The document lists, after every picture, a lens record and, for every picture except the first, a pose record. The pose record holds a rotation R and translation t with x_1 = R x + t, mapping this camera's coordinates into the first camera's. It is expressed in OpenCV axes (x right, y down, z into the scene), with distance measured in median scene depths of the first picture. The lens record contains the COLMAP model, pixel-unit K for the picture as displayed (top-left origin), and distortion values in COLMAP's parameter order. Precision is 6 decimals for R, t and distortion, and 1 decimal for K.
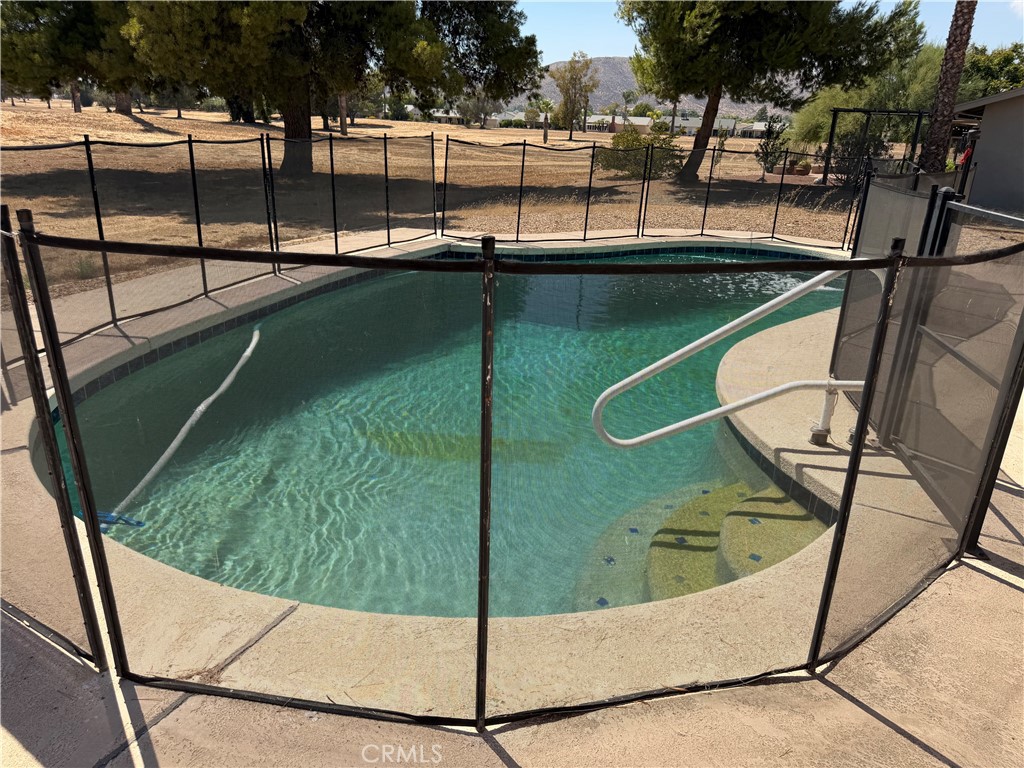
lens RADIAL K [[712.5, 0, 512.0], [0, 712.5, 384.0], [0, 0, 1]] dist [-0.002260, 0.000442]
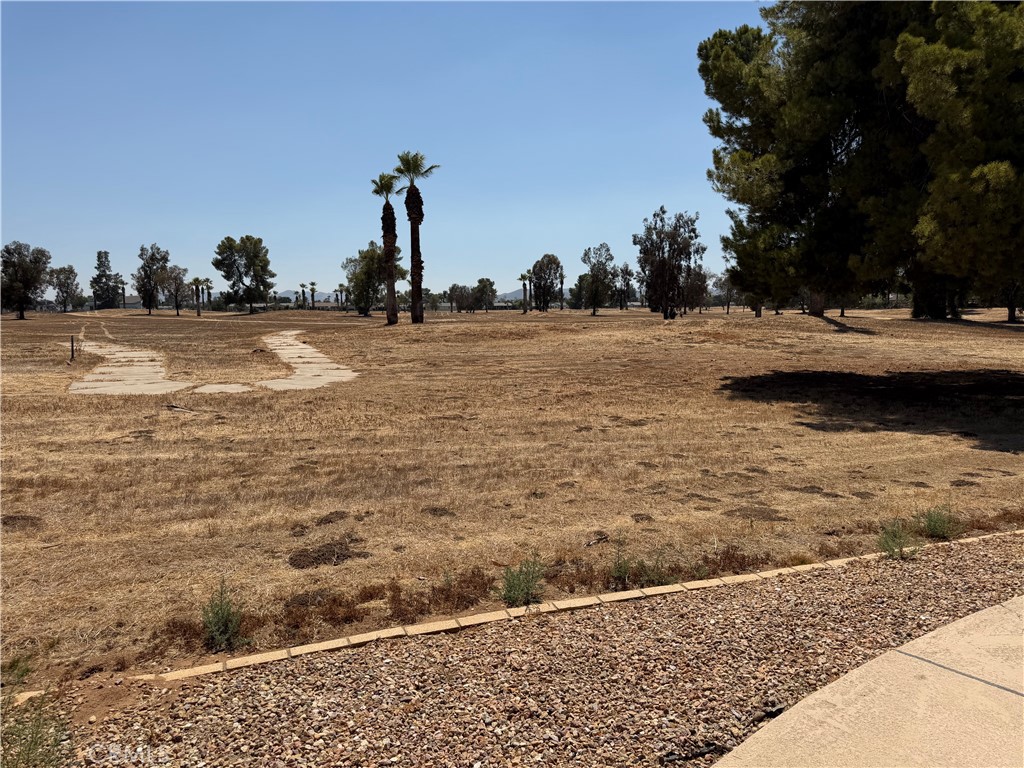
lens RADIAL K [[712.5, 0, 512.0], [0, 712.5, 384.0], [0, 0, 1]] dist [-0.002260, 0.000442]
pose [[0.676273, 0.021645, -0.736333, -0.094505], [-0.212159, 0.962939, -0.166547, -0.022773], [0.705439, 0.268851, 0.655801, 0.046660]]
